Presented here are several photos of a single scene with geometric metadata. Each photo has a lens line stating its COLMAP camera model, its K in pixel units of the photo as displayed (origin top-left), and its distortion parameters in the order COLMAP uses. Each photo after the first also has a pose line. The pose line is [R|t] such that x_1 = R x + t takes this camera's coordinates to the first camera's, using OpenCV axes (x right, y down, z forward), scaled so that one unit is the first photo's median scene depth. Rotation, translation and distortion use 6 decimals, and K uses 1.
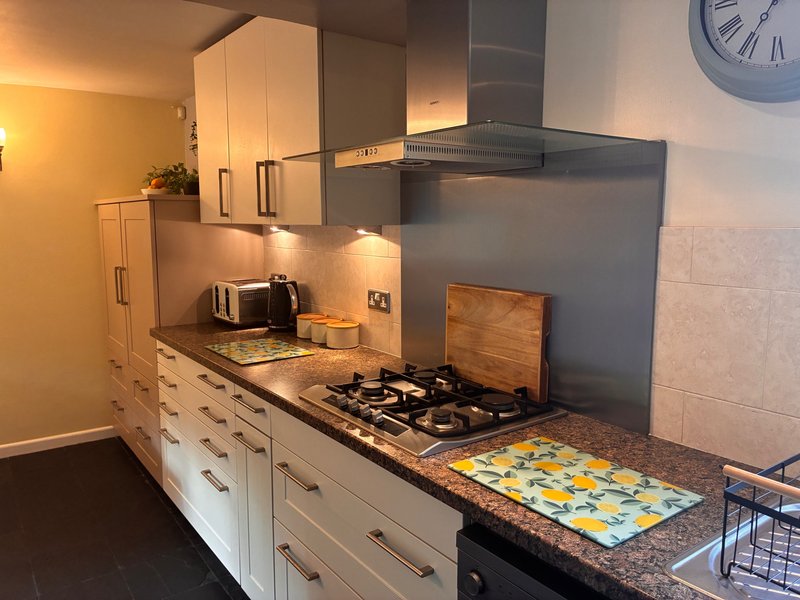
lens RADIAL K [[611.5, 0, 403.1], [0, 611.5, 294.5], [0, 0, 1]] dist [0.044443, -0.023367]
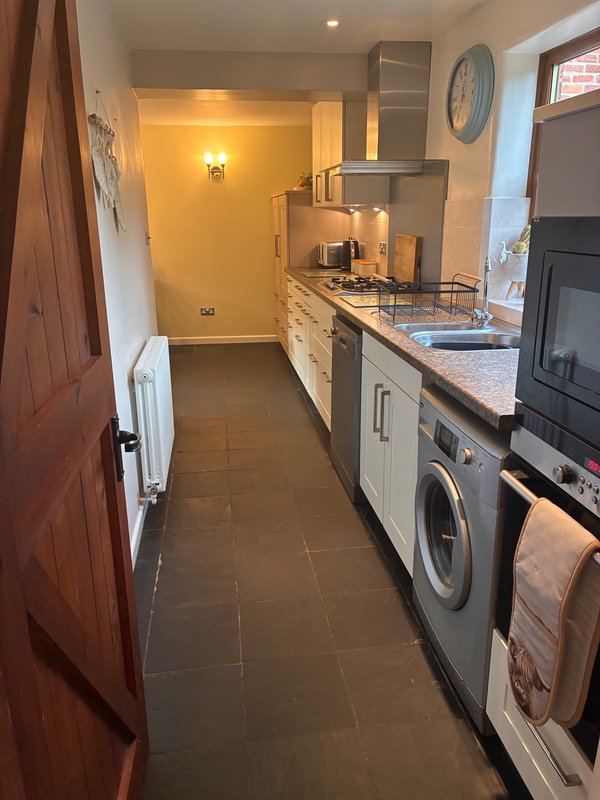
lens RADIAL K [[611.5, 0, 298.9], [0, 611.5, 399.2], [0, 0, 1]] dist [0.044443, -0.023367]
pose [[0.880137, 0.131005, -0.456286, 0.594686], [-0.050585, 0.981577, 0.184248, 0.118877], [0.472017, -0.139082, 0.870549, -0.726214]]
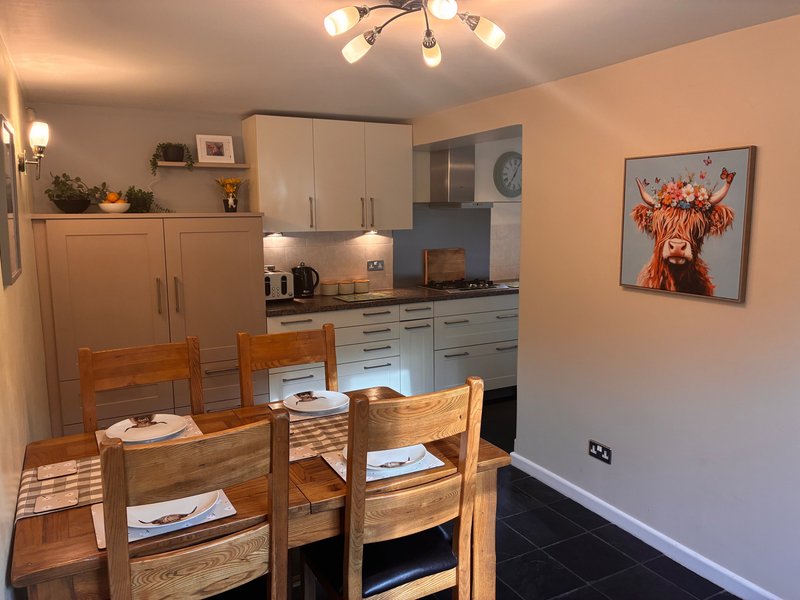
lens RADIAL K [[611.5, 0, 400.4], [0, 611.5, 301.6], [0, 0, 1]] dist [0.044443, -0.023367]
pose [[0.131222, -0.146308, 0.980497, -1.945564], [0.130379, 0.983006, 0.129233, -0.117682], [-0.982742, 0.110878, 0.148067, 0.581231]]
